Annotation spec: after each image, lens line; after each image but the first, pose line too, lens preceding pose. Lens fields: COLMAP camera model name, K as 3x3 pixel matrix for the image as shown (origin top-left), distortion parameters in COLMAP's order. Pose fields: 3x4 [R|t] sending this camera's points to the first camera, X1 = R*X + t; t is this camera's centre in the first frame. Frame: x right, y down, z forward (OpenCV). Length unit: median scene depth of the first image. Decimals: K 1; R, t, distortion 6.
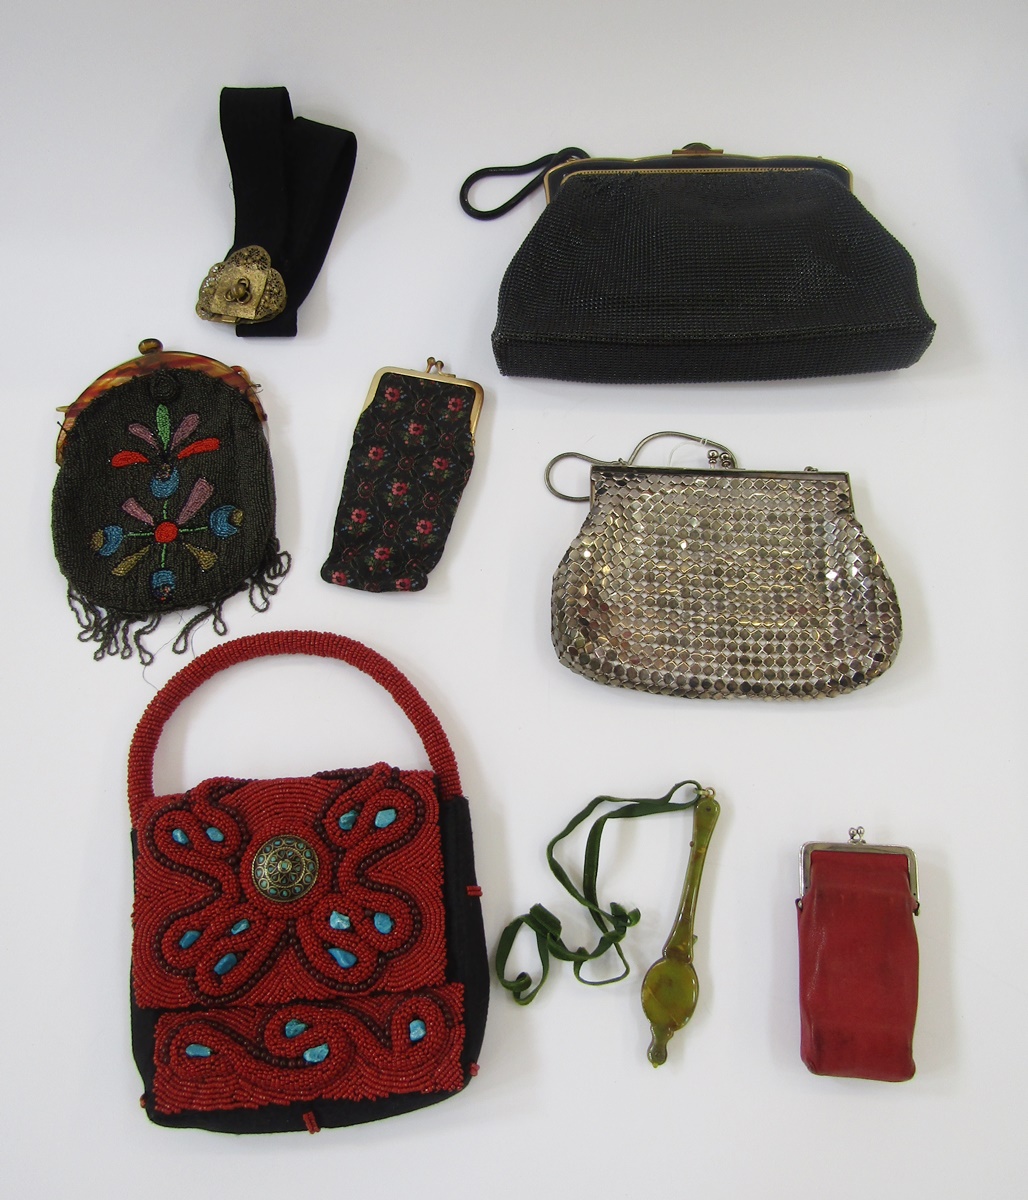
lens RADIAL K [[901.2, 0, 518.1], [0, 901.2, 600.8], [0, 0, 1]] dist [-0.010021, -0.017748]
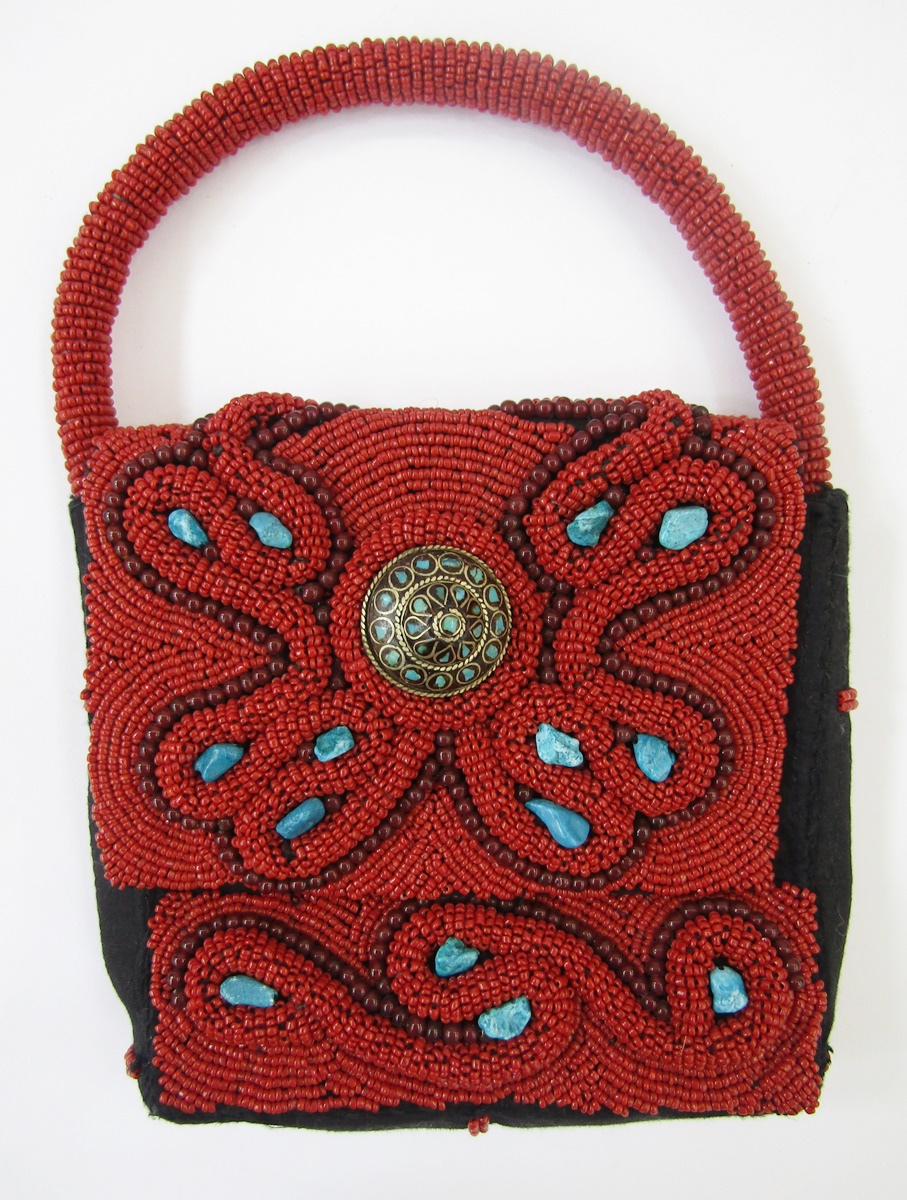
lens RADIAL K [[914.3, 0, 454.0], [0, 914.3, 599.4], [0, 0, 1]] dist [-0.023764, 0.001814]
pose [[0.996181, 0.087271, 0.002804, -0.254656], [-0.082084, 0.925057, 0.370853, 0.127717], [0.029771, -0.369667, 0.928687, 0.607096]]
